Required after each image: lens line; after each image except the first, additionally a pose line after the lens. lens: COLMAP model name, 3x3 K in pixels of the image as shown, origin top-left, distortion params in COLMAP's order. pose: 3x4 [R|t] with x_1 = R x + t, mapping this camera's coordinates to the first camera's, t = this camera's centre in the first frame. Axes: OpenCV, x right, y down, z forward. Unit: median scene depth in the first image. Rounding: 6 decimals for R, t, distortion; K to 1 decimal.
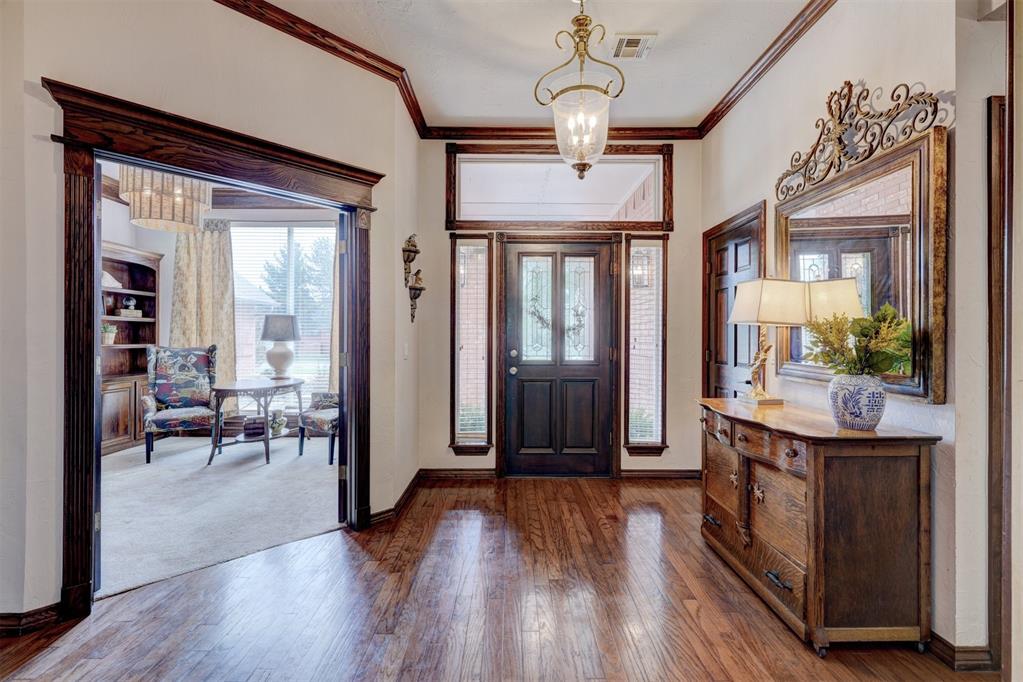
lens RADIAL K [[459.4, 0, 513.1], [0, 459.4, 336.6], [0, 0, 1]] dist [0.003131, -0.001417]
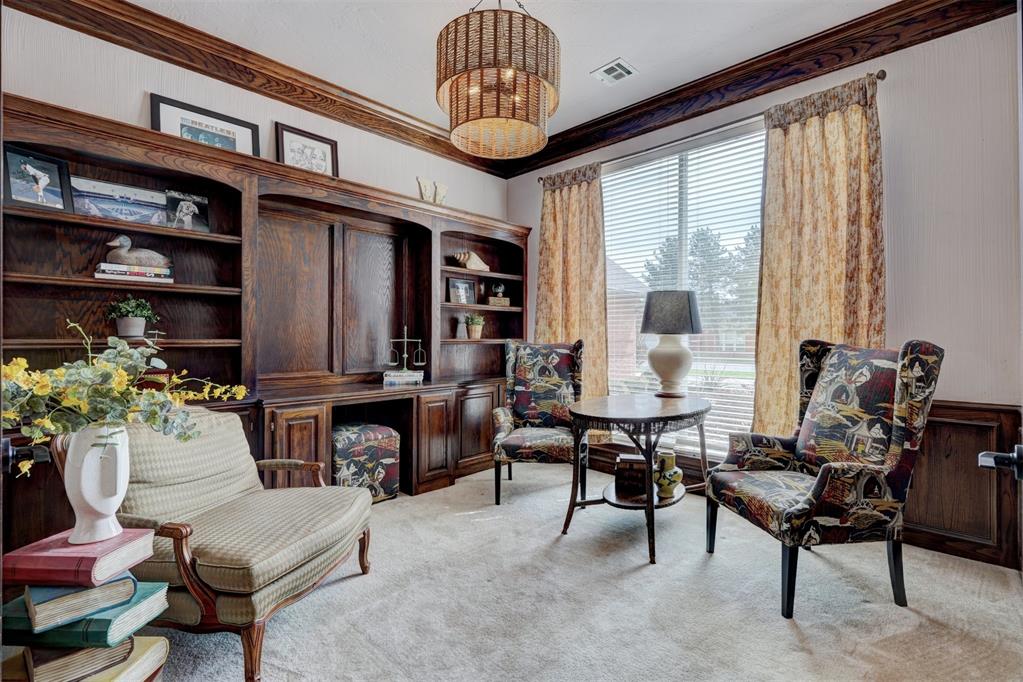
lens RADIAL K [[459.4, 0, 515.2], [0, 459.4, 335.9], [0, 0, 1]] dist [0.003131, -0.001417]
pose [[0.717152, -0.000663, -0.696917, -0.233178], [0.001068, 0.999999, 0.000147, 0.011286], [0.696916, -0.000850, 0.717152, 0.429006]]
